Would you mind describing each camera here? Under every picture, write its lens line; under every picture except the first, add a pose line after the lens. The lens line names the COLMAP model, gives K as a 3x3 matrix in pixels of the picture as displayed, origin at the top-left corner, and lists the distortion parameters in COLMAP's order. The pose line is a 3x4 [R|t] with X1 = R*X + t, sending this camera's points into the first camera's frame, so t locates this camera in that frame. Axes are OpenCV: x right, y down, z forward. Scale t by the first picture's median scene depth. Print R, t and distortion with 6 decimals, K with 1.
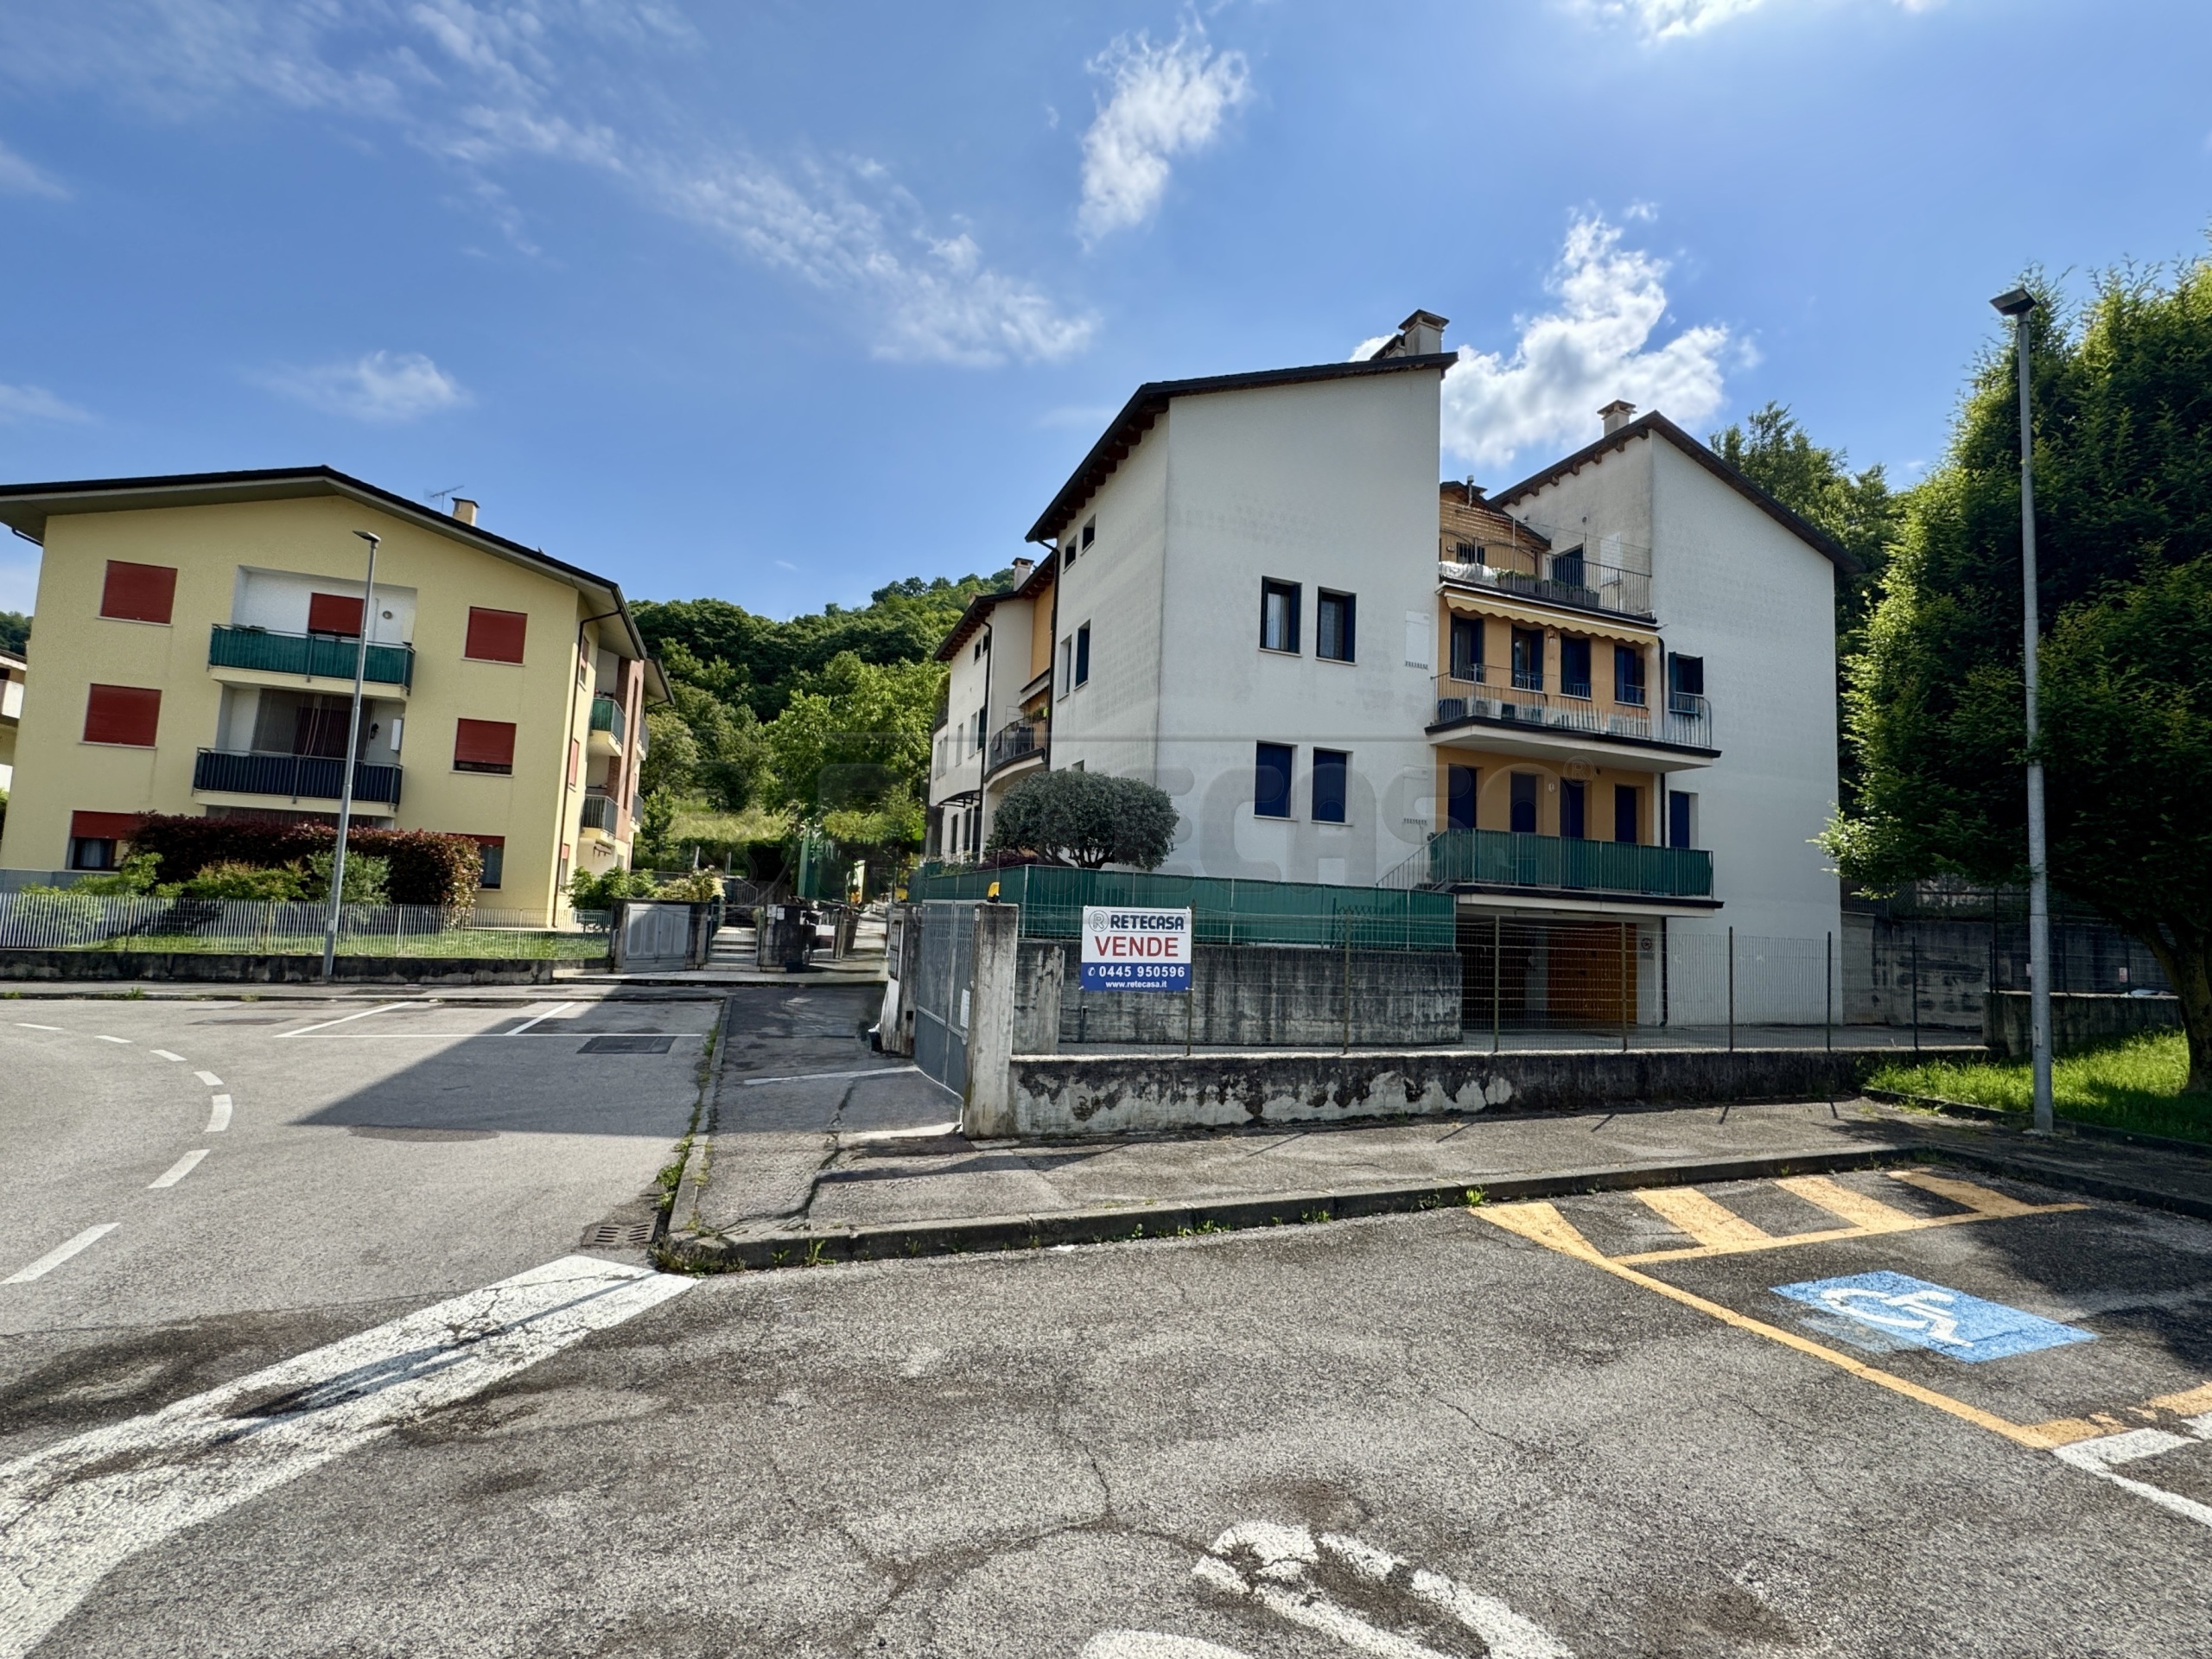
lens RADIAL K [[948.9, 0, 1115.2], [0, 948.9, 827.8], [0, 0, 1]] dist [-0.001960, -0.000114]
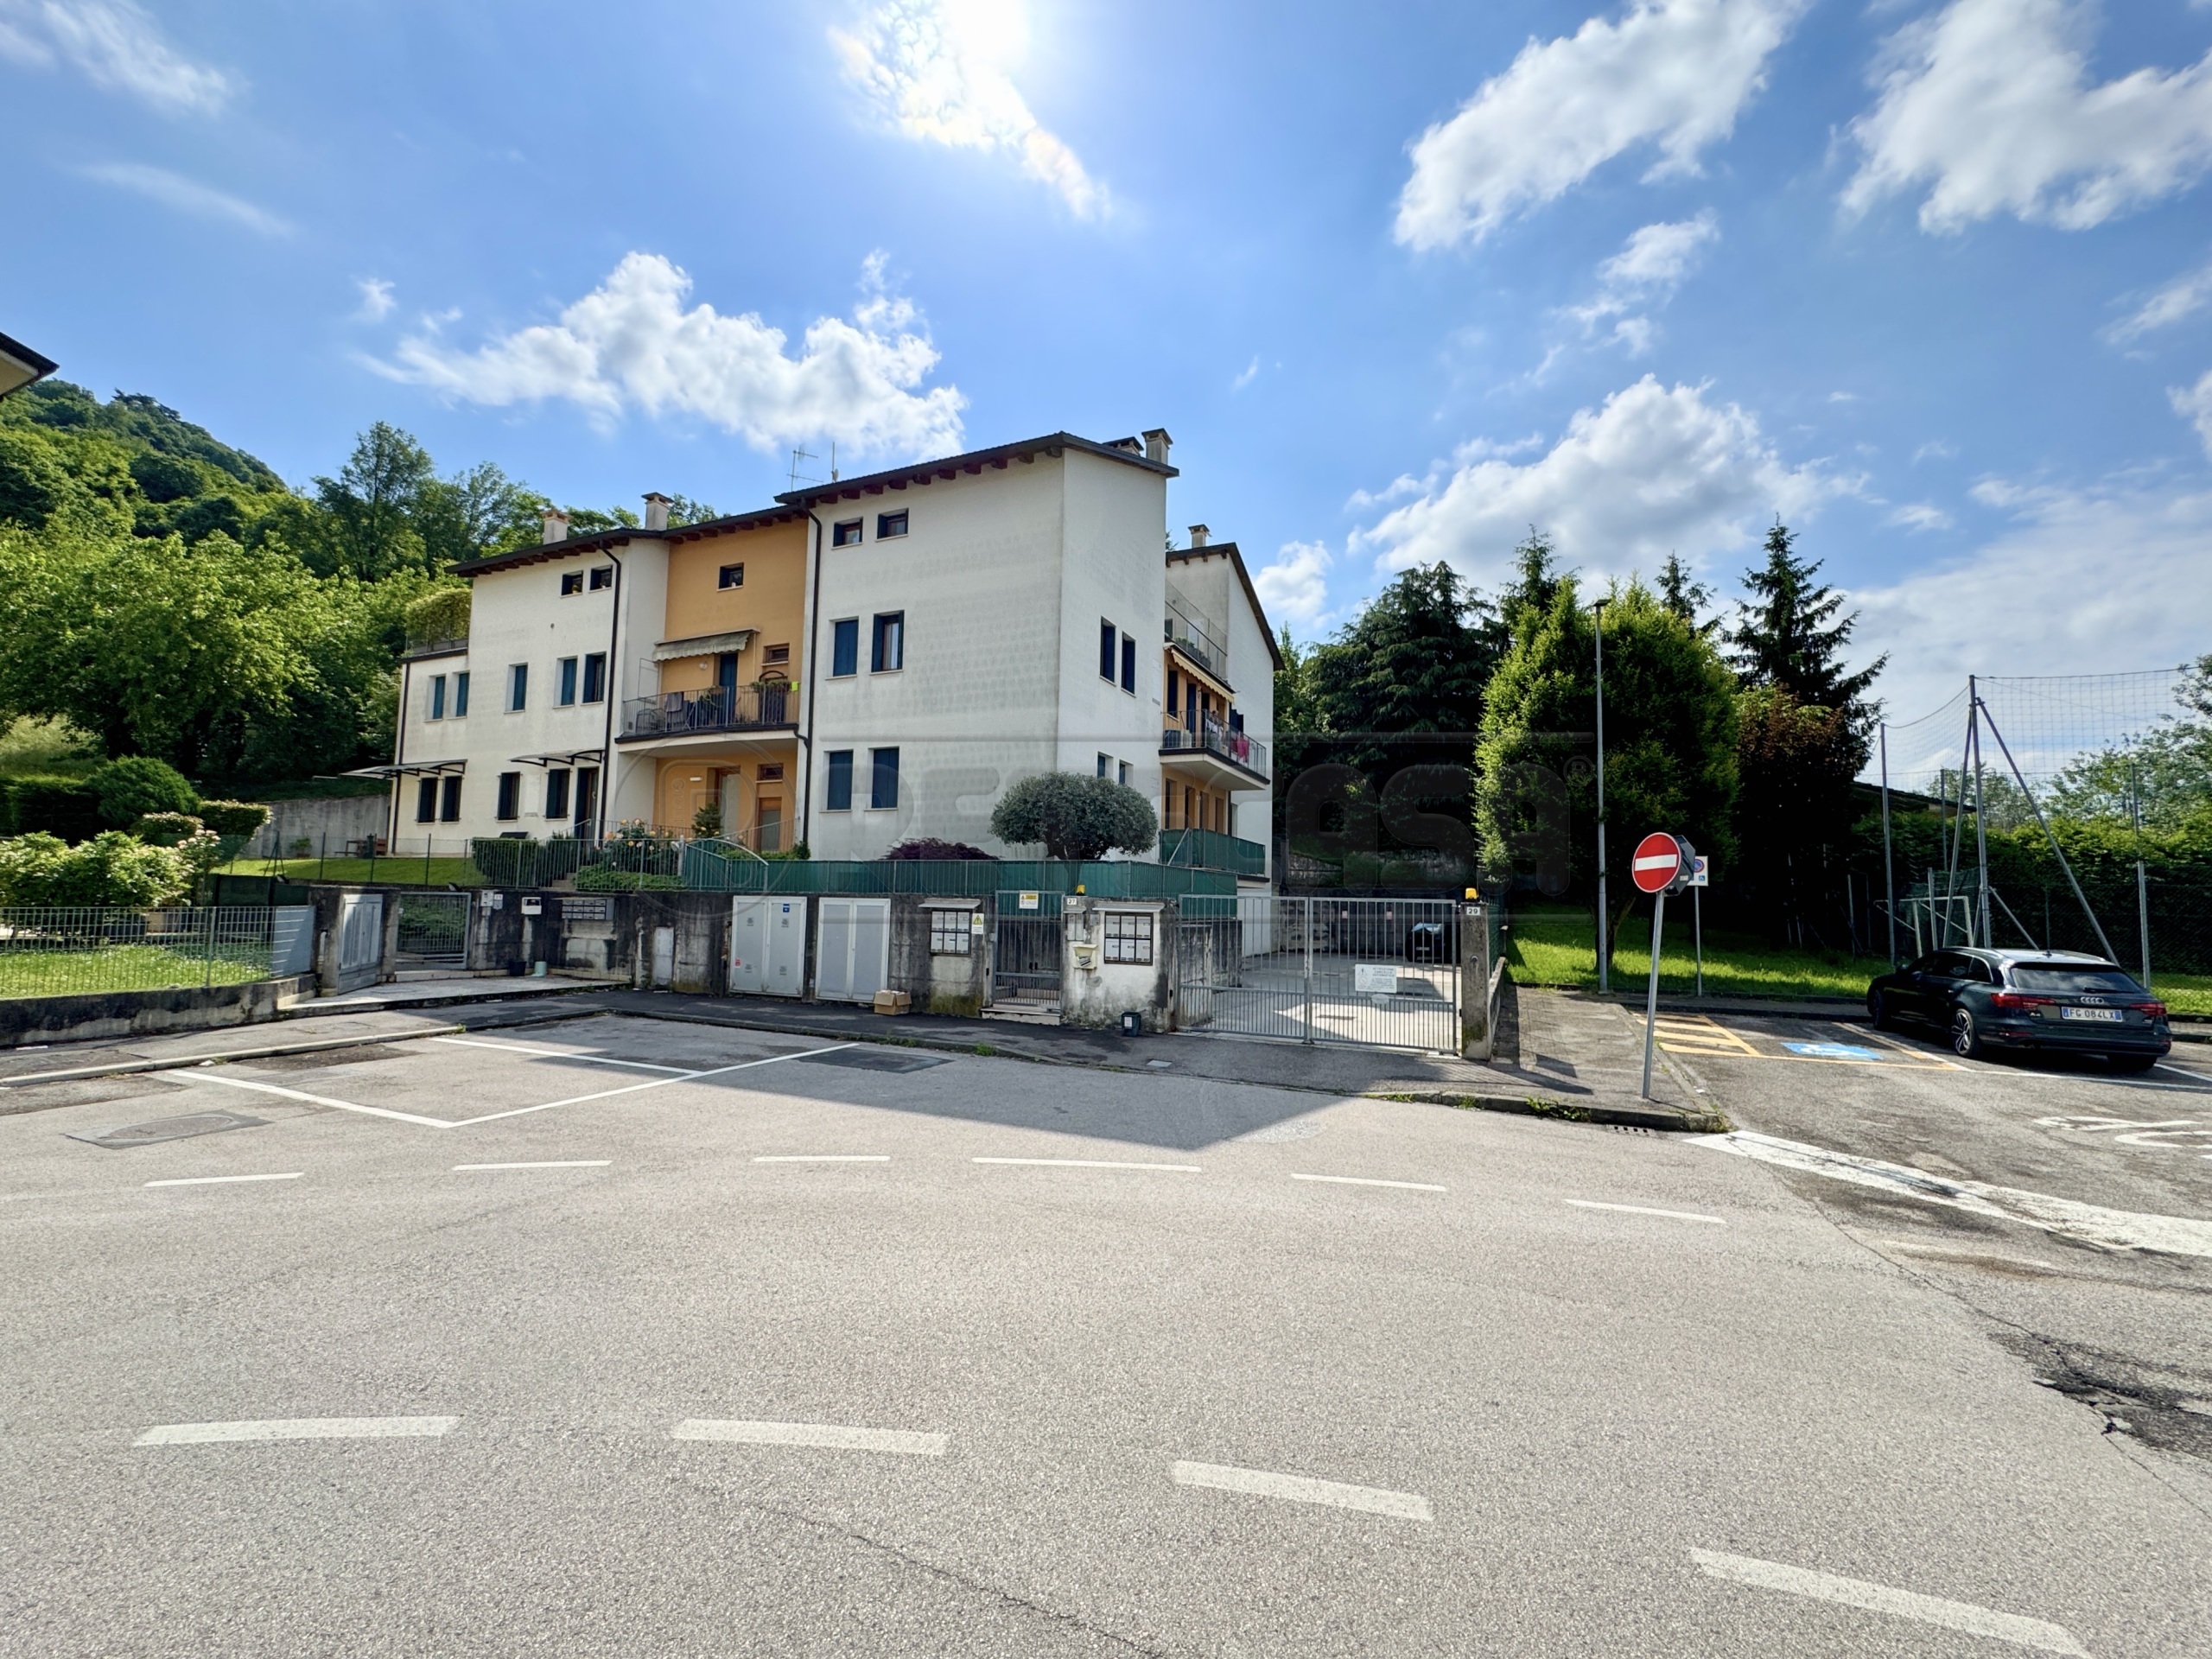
lens RADIAL K [[891.9, 0, 1089.4], [0, 891.9, 842.4], [0, 0, 1]] dist [-0.000197, -0.000188]
pose [[0.720020, 0.019310, 0.693684, -0.637589], [-0.057131, 0.997869, 0.031523, -0.011211], [-0.691597, -0.062328, 0.719589, 0.172235]]
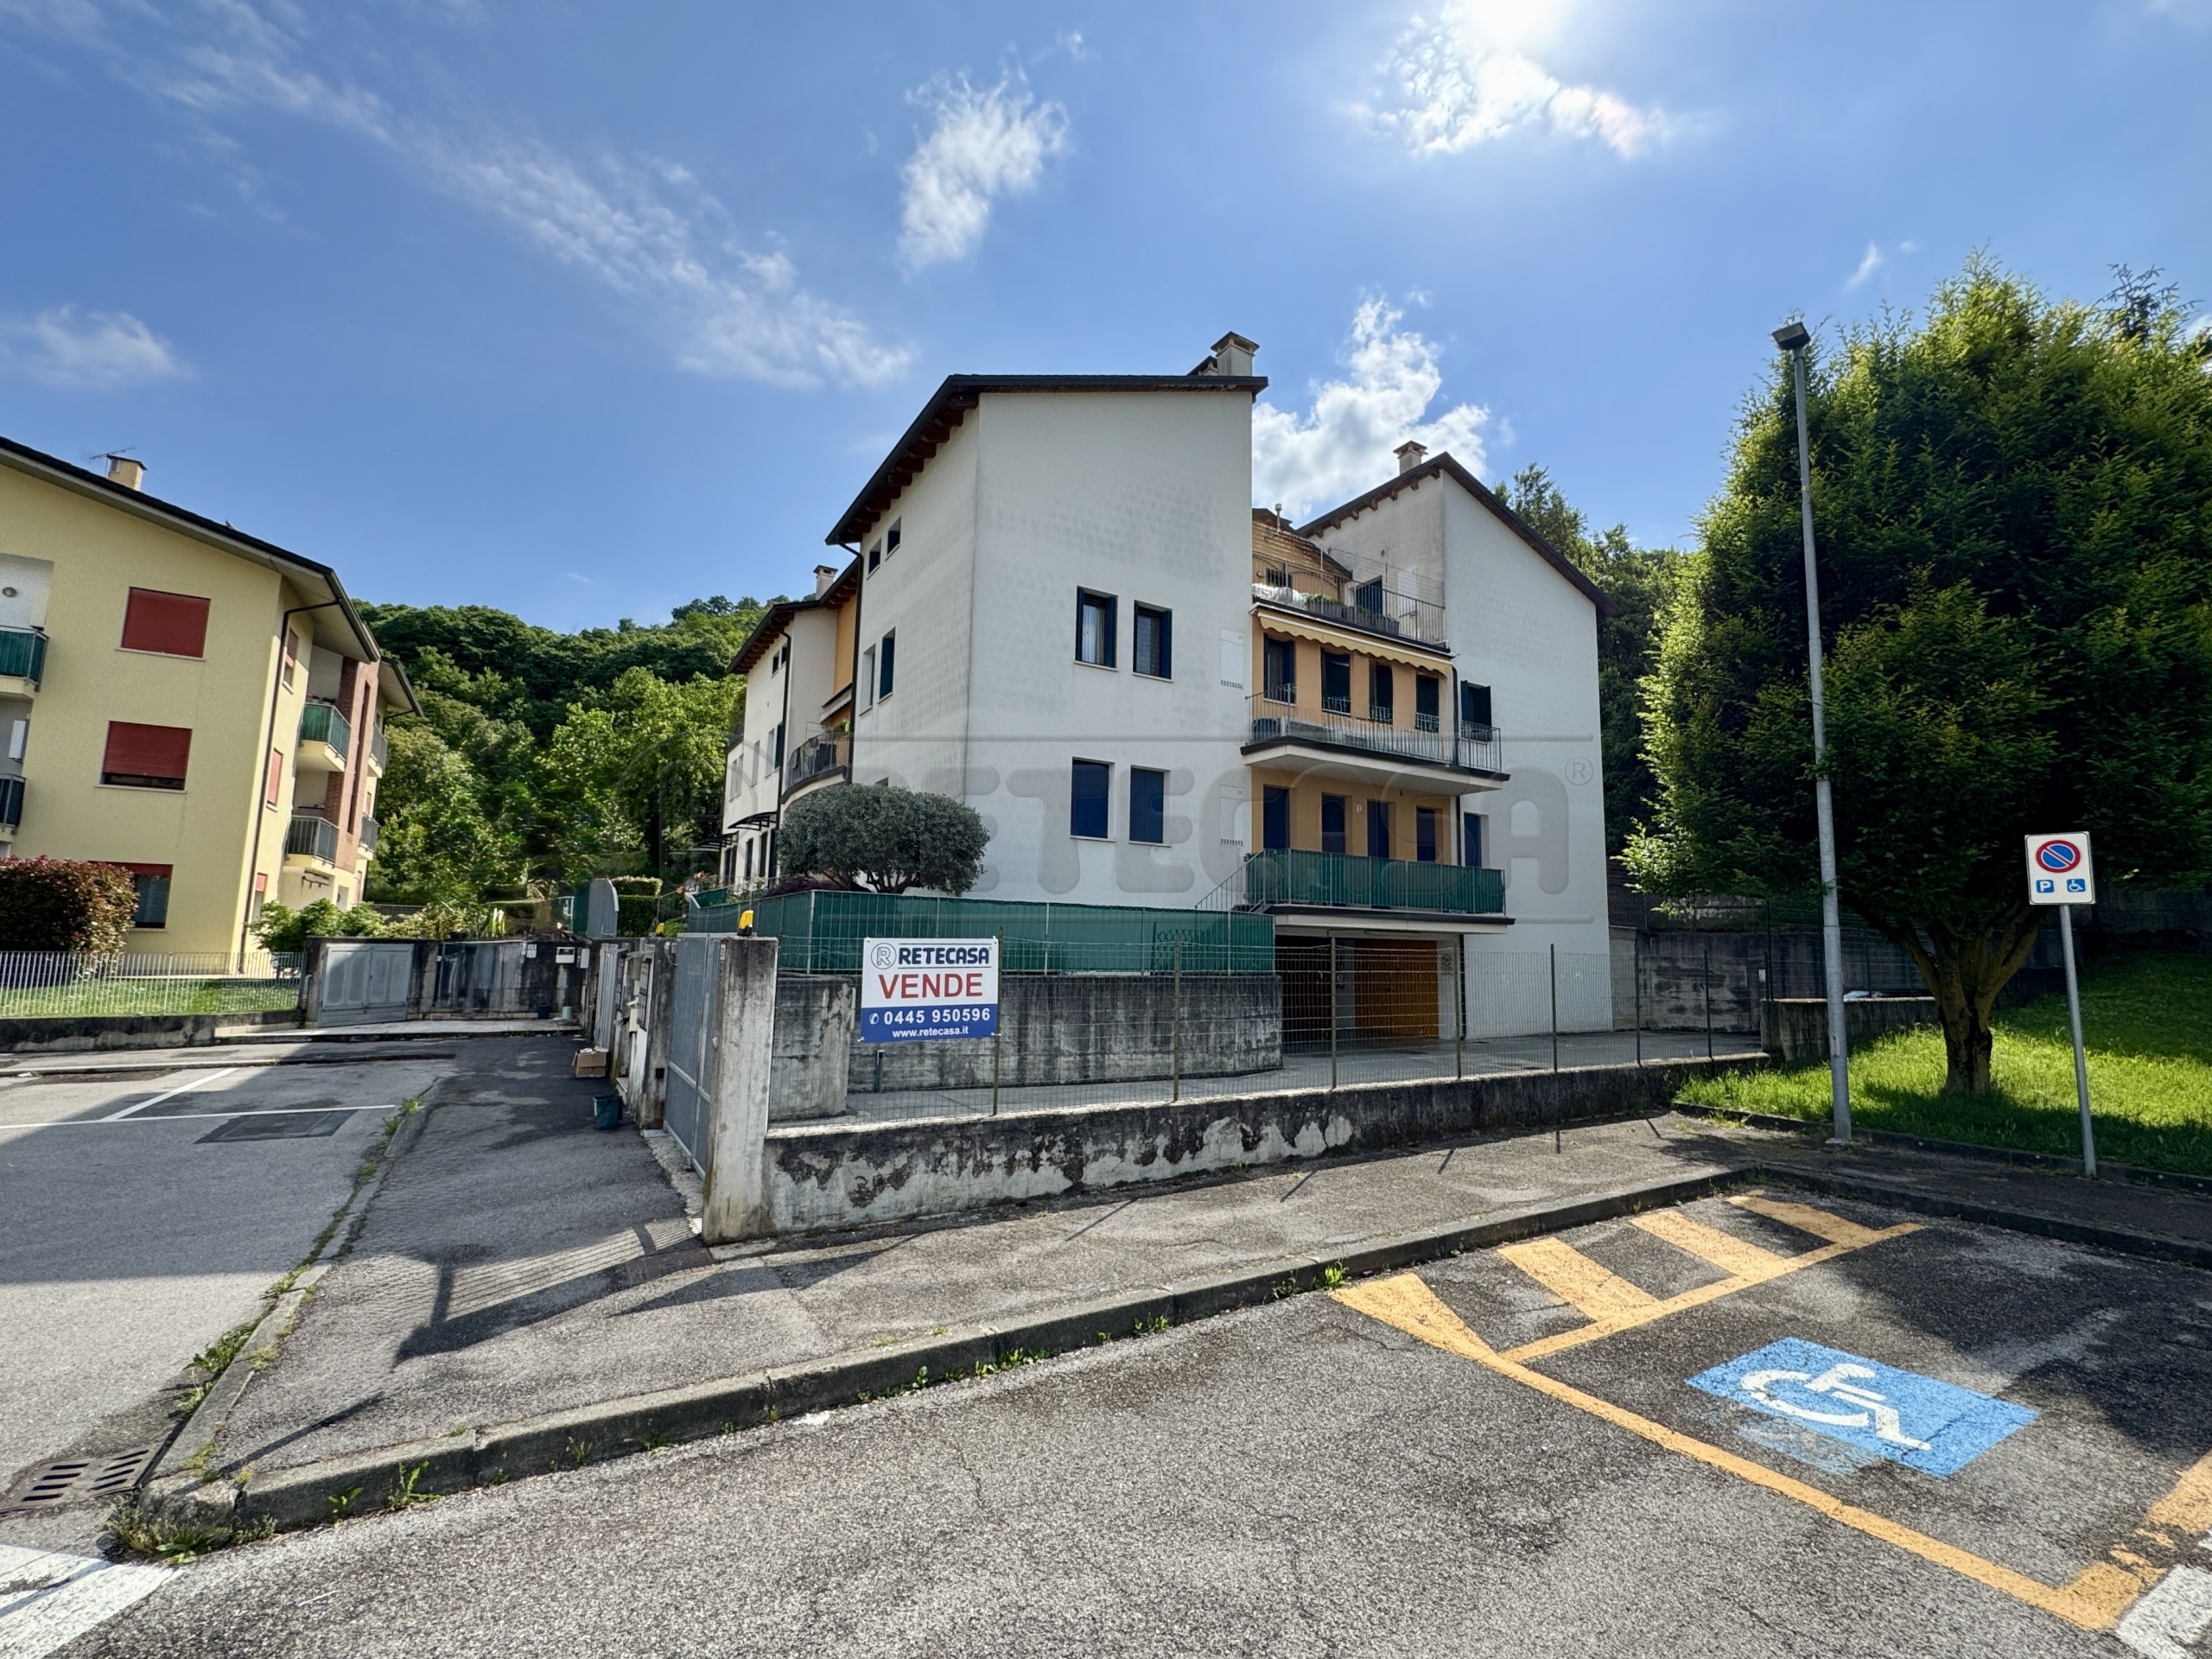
lens RADIAL K [[932.9, 0, 1106.0], [0, 932.9, 829.5], [0, 0, 1]] dist [-0.004200, 0.001012]
pose [[0.982880, 0.000134, 0.184248, 0.009799], [0.004738, 0.999651, -0.026001, 0.004916], [-0.184187, 0.026429, 0.982536, 0.075351]]
